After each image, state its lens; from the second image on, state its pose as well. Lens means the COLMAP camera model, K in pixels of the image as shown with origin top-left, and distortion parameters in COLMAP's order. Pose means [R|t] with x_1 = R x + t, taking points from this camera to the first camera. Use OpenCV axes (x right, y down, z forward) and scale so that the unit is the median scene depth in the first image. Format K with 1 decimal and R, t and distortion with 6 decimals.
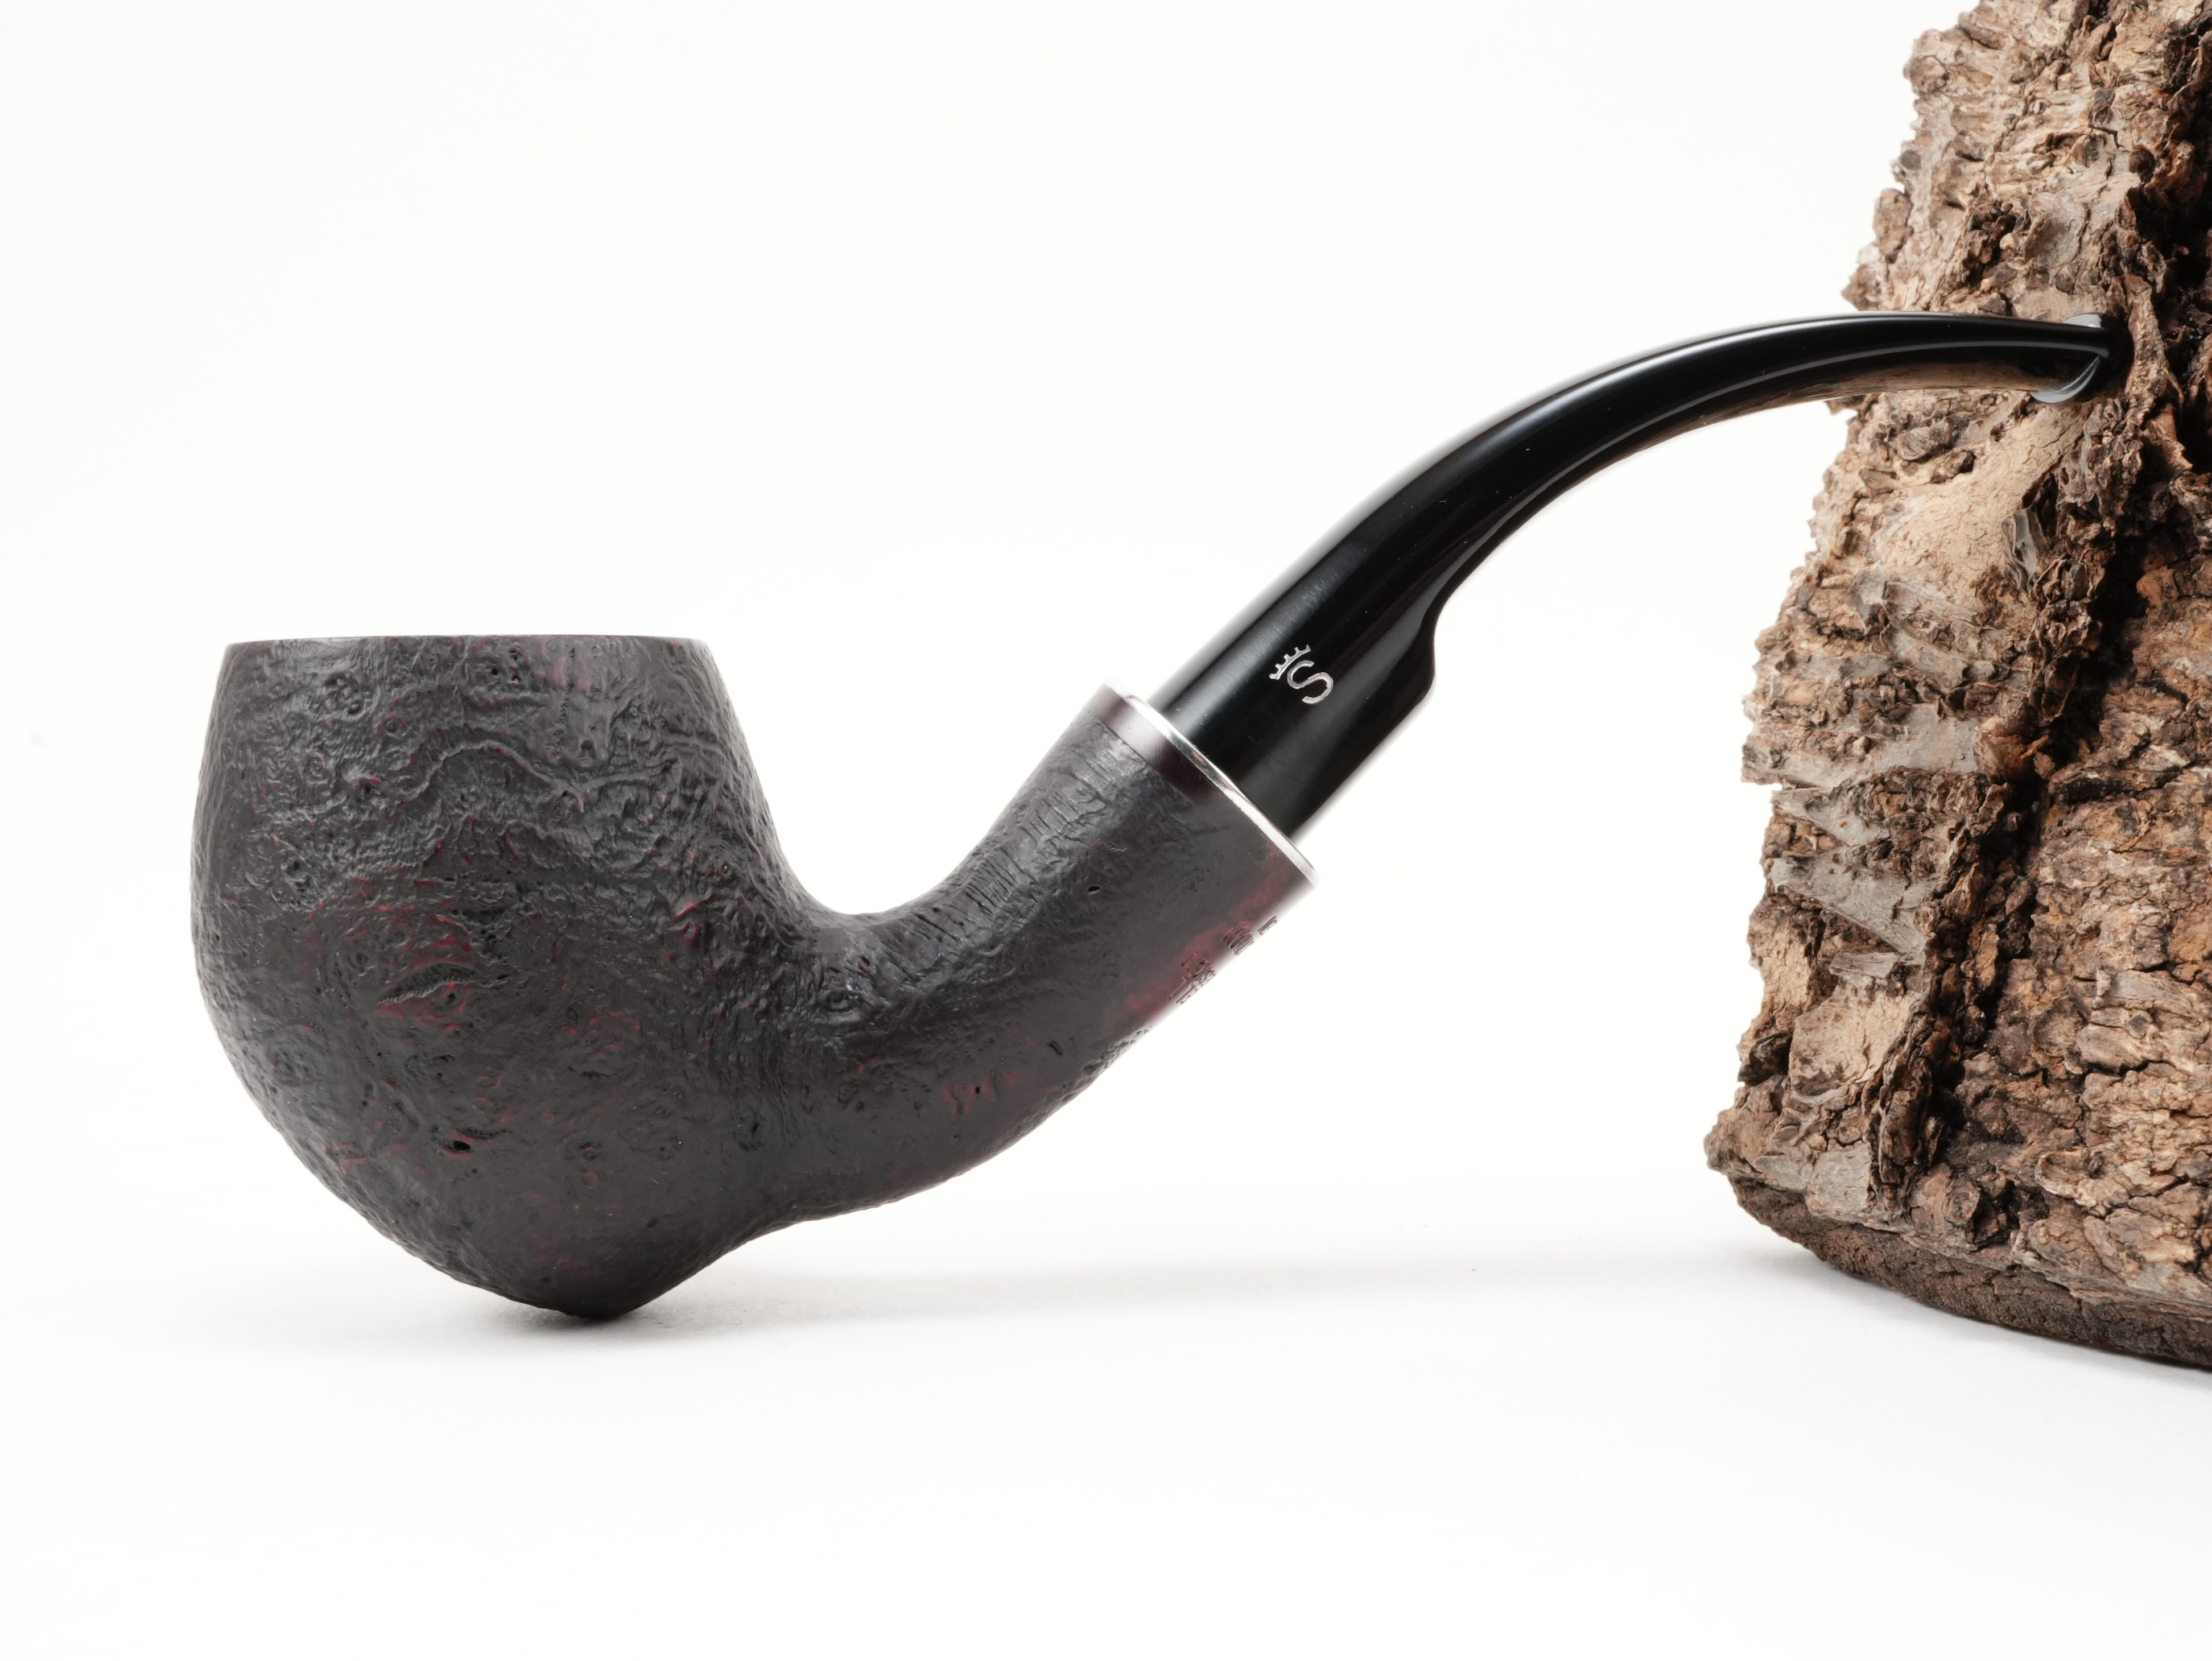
lens RADIAL K [[3142.9, 0, 1110.5], [0, 3142.9, 819.1], [0, 0, 1]] dist [-0.019943, 0.068576]
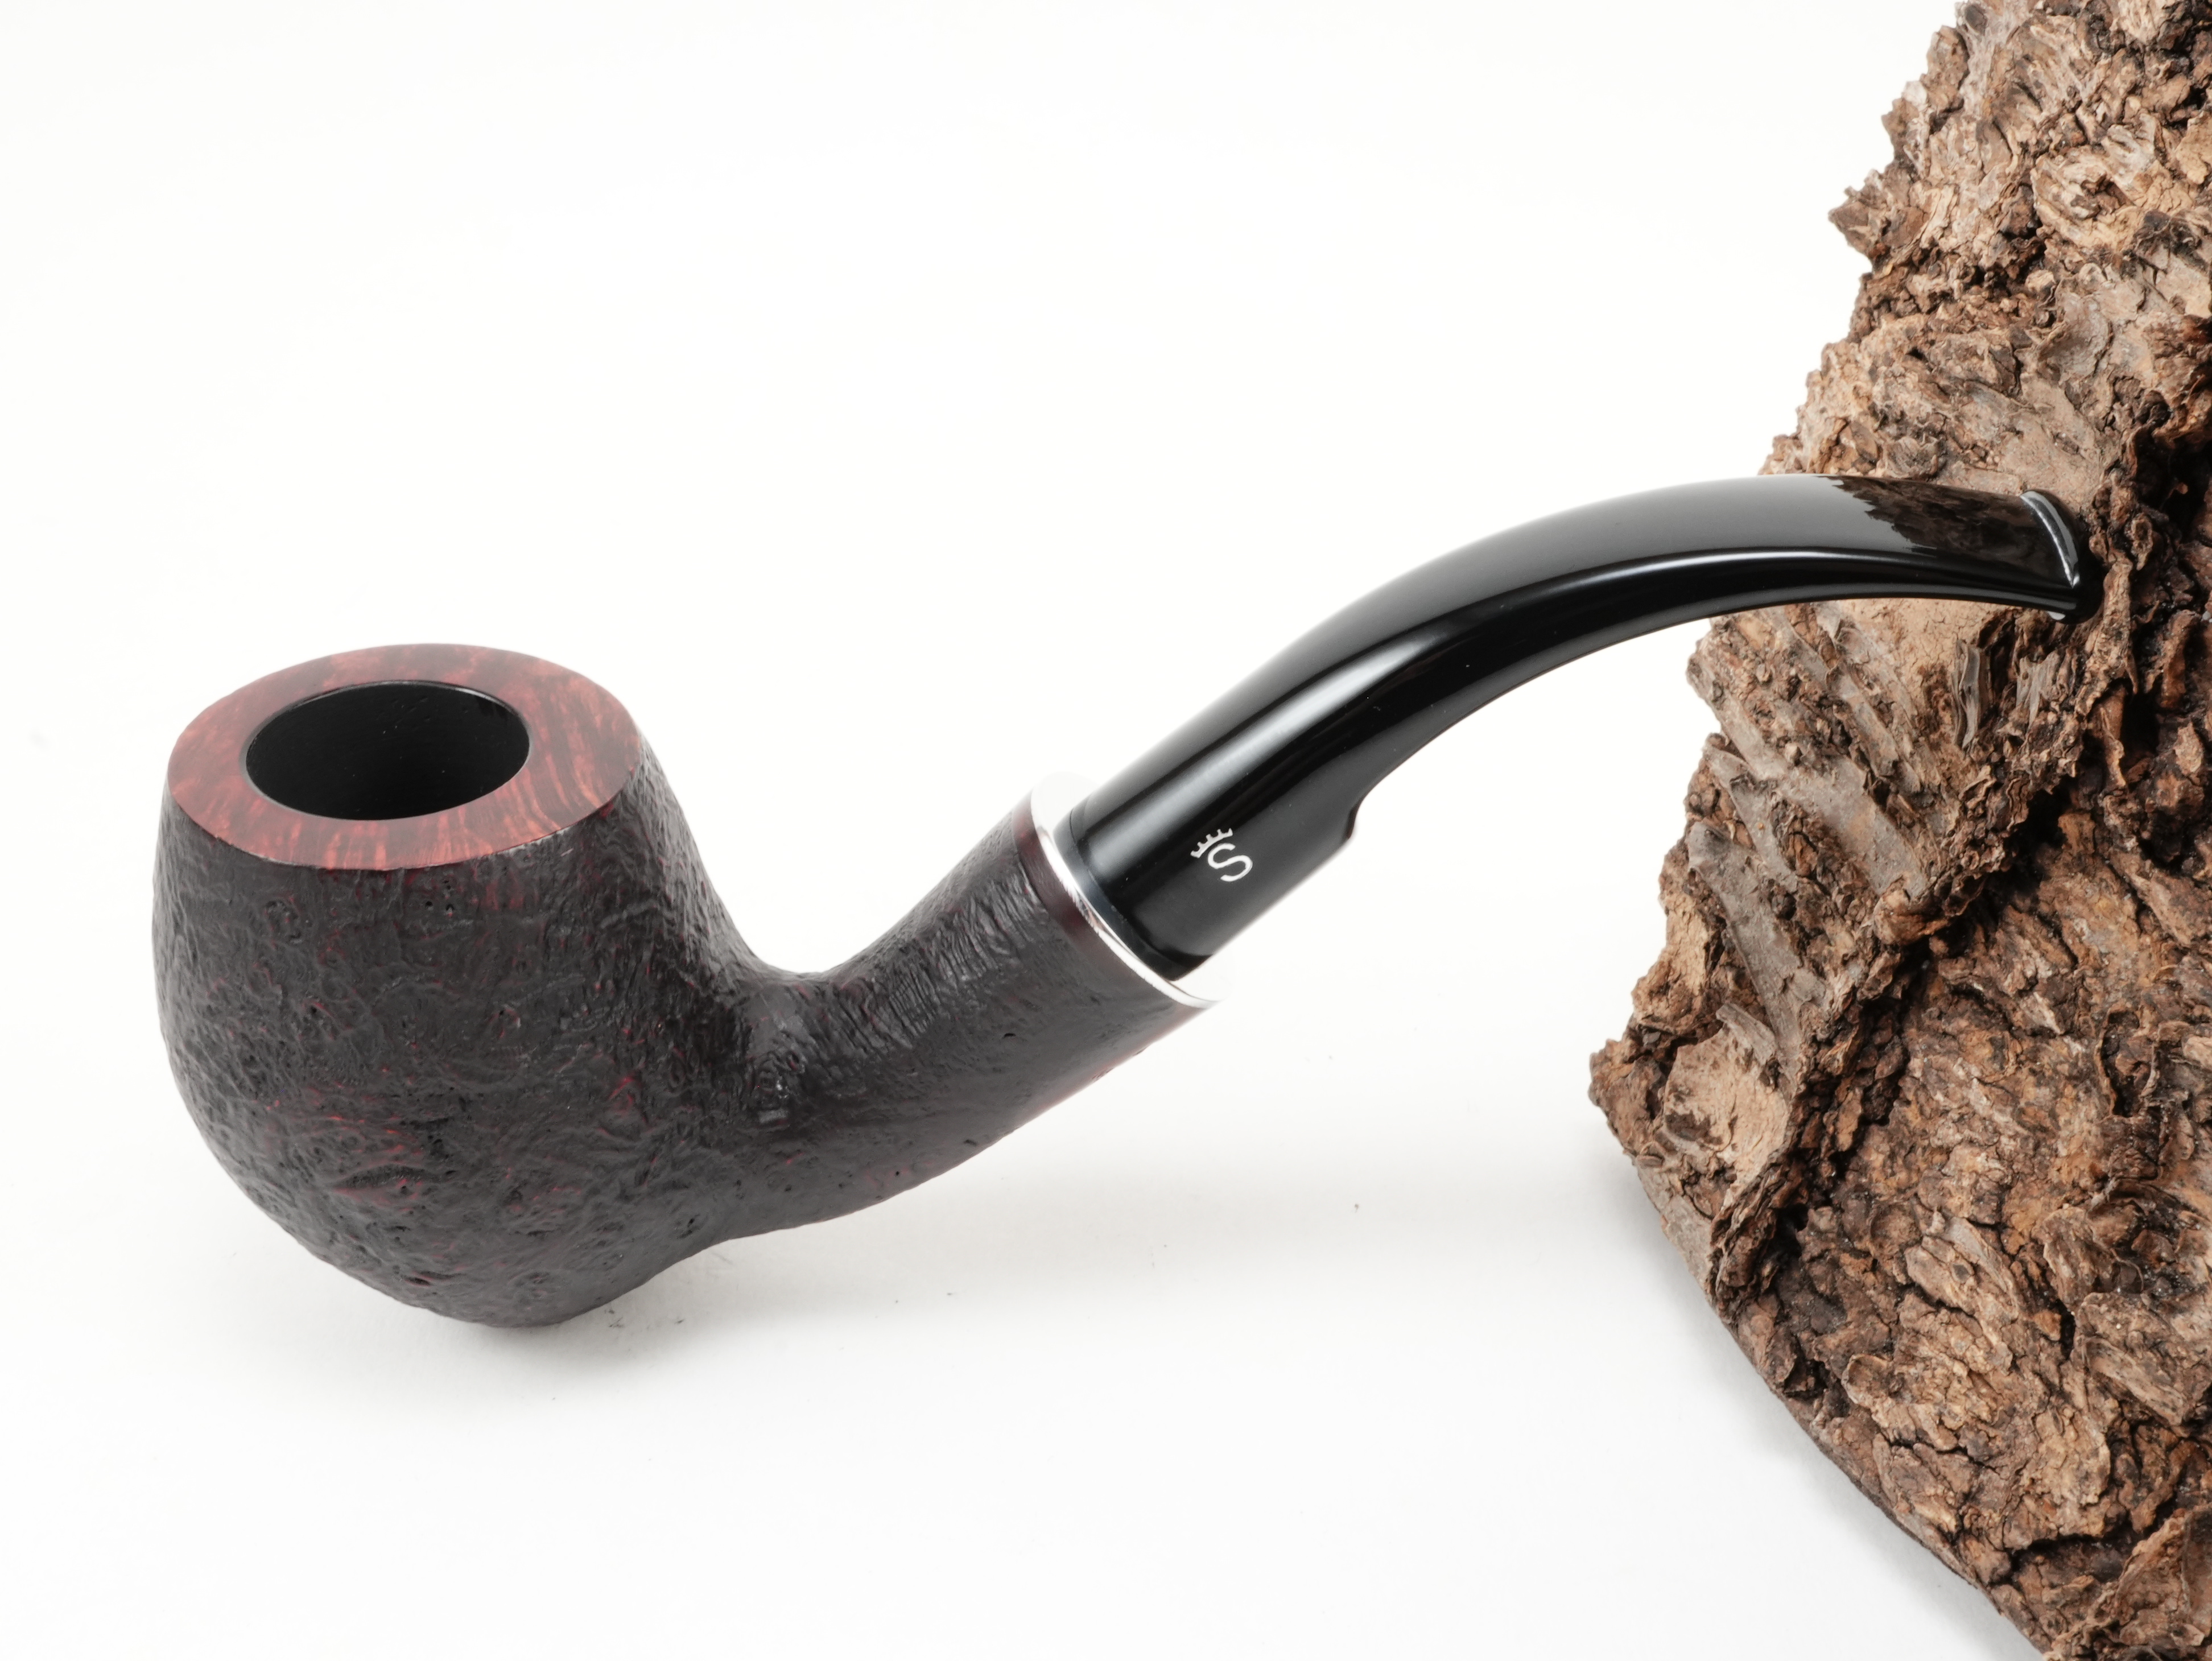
lens RADIAL K [[3142.9, 0, 1110.5], [0, 3142.9, 819.1], [0, 0, 1]] dist [-0.019943, 0.068576]
pose [[0.998266, 0.058855, 0.000306, 0.023290], [-0.051701, 0.874418, 0.482411, -0.539953], [0.028124, -0.481590, 0.875945, 0.109836]]
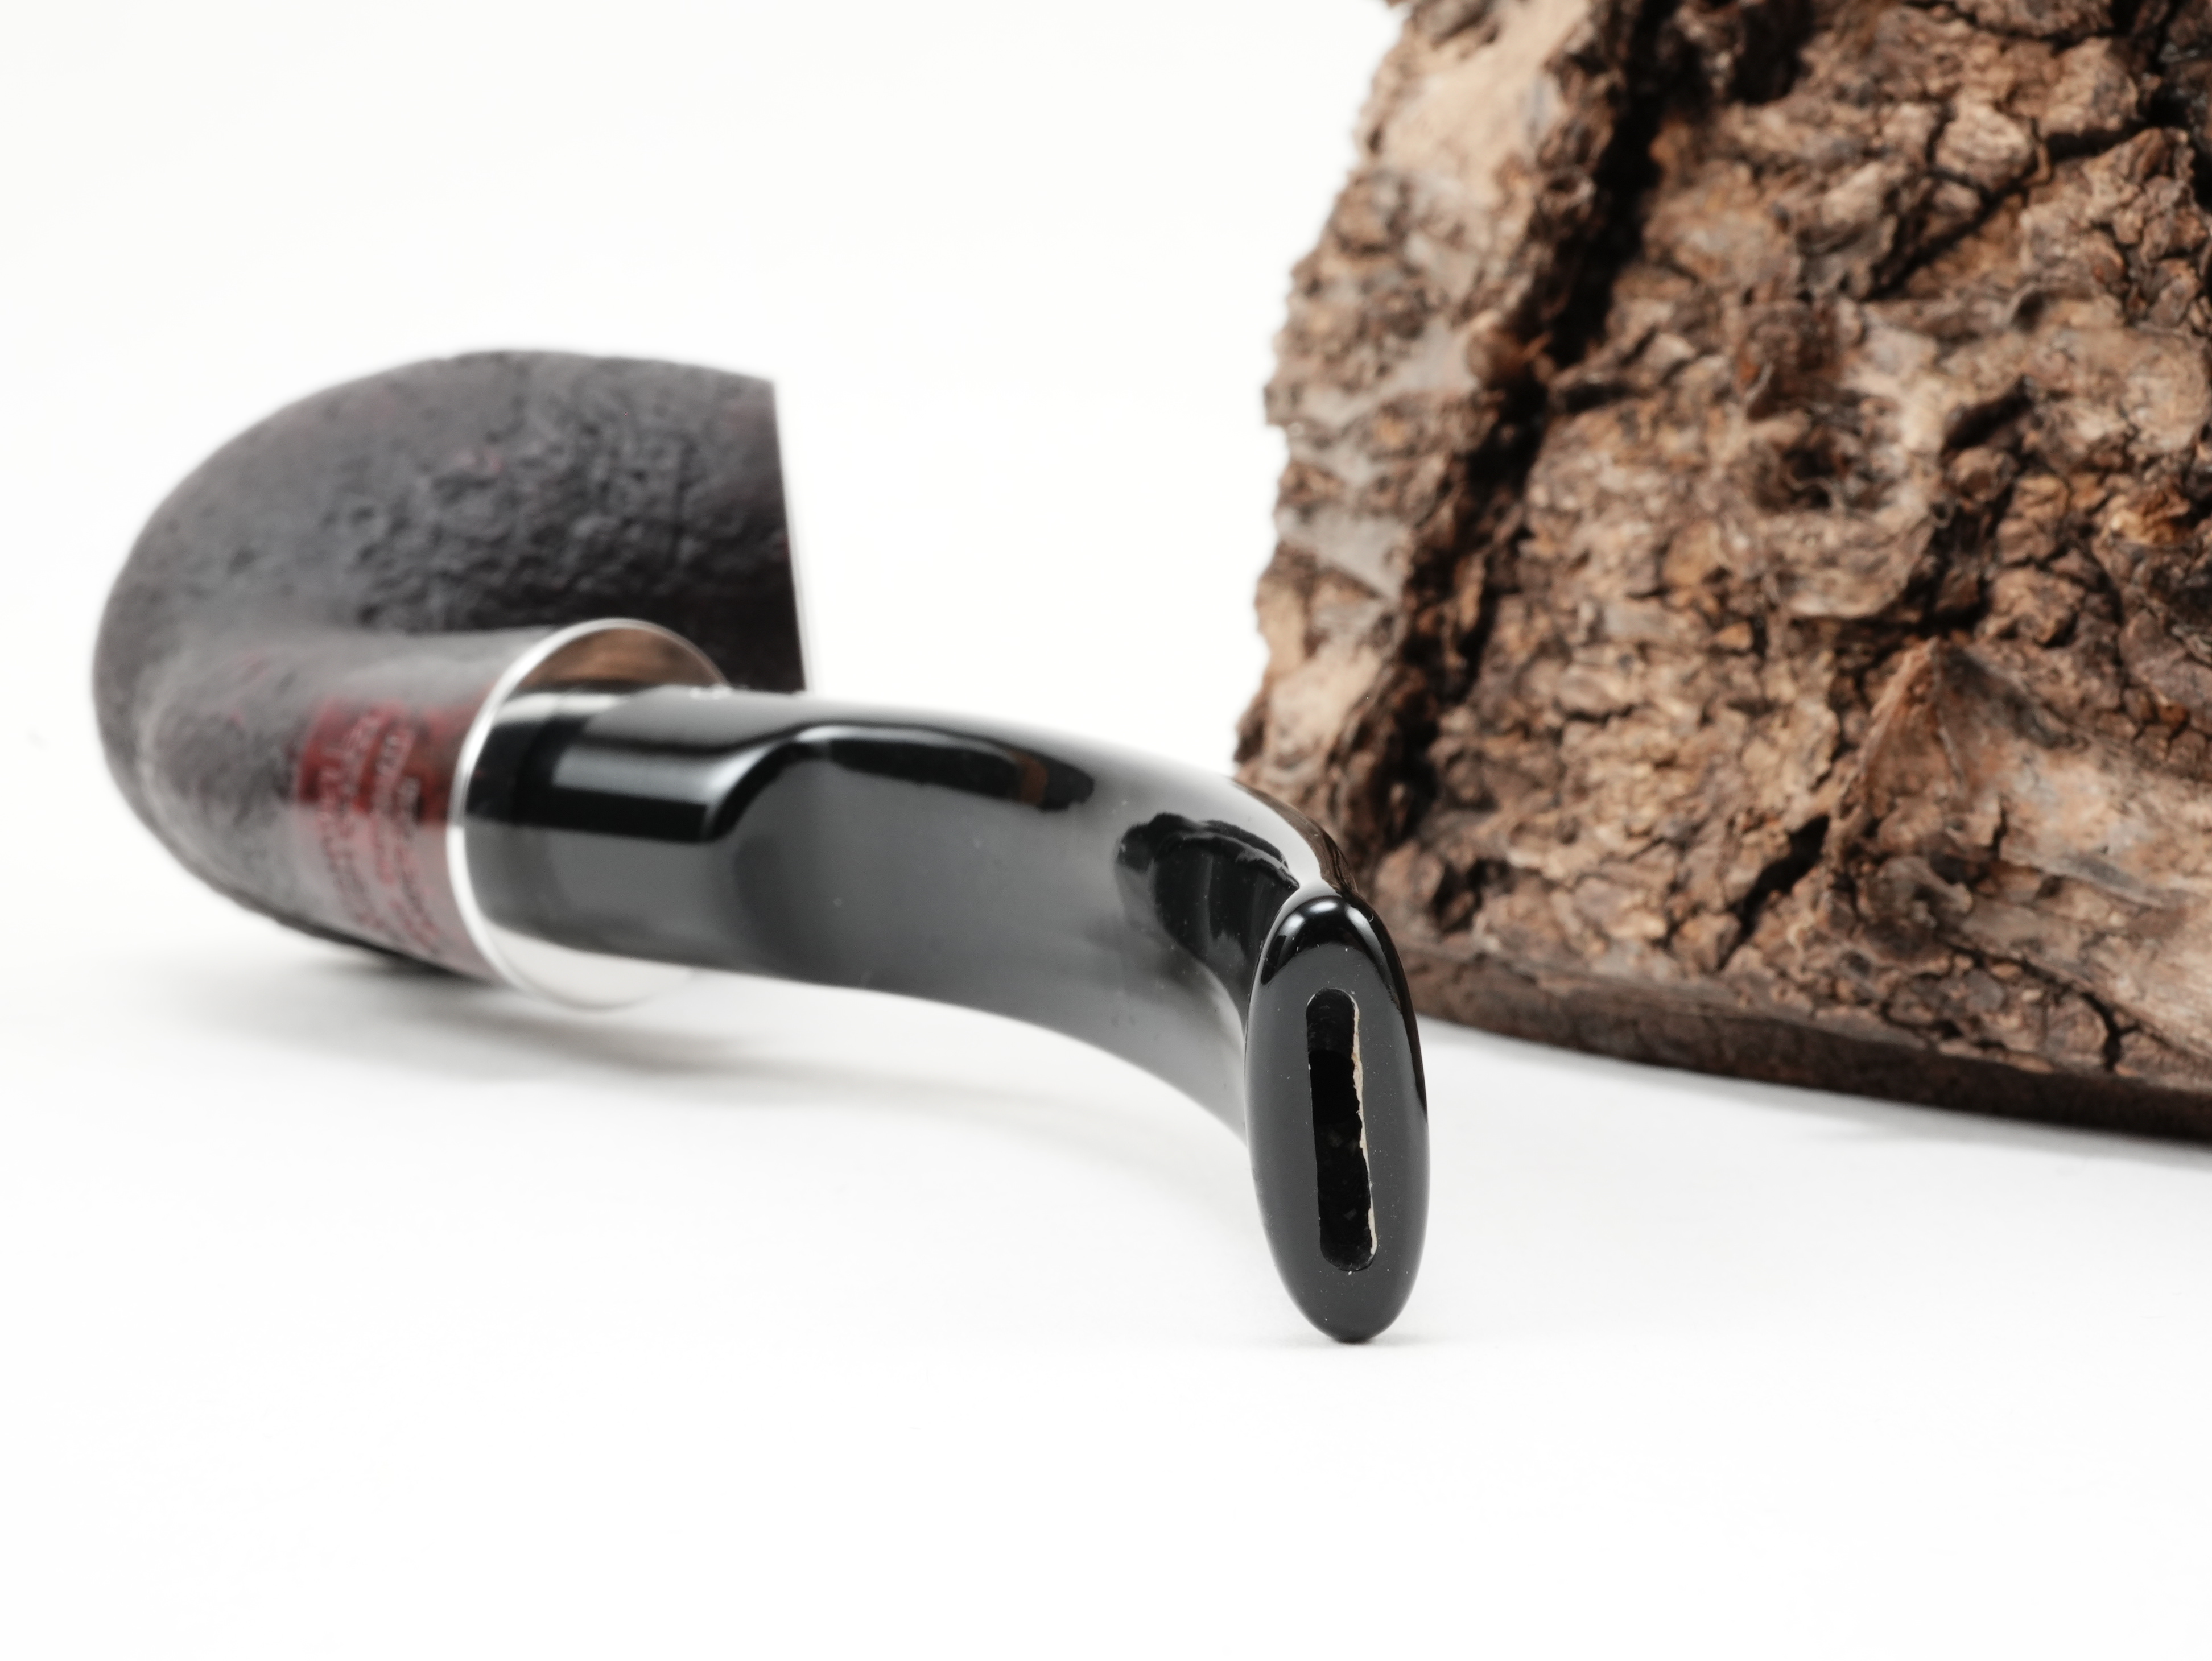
lens RADIAL K [[3142.9, 0, 1110.5], [0, 3142.9, 819.1], [0, 0, 1]] dist [-0.019943, 0.068576]
pose [[0.998794, -0.006726, 0.048638, 0.140202], [0.003894, 0.998304, 0.058085, 0.054007], [-0.048946, -0.057826, 0.997126, 0.161260]]
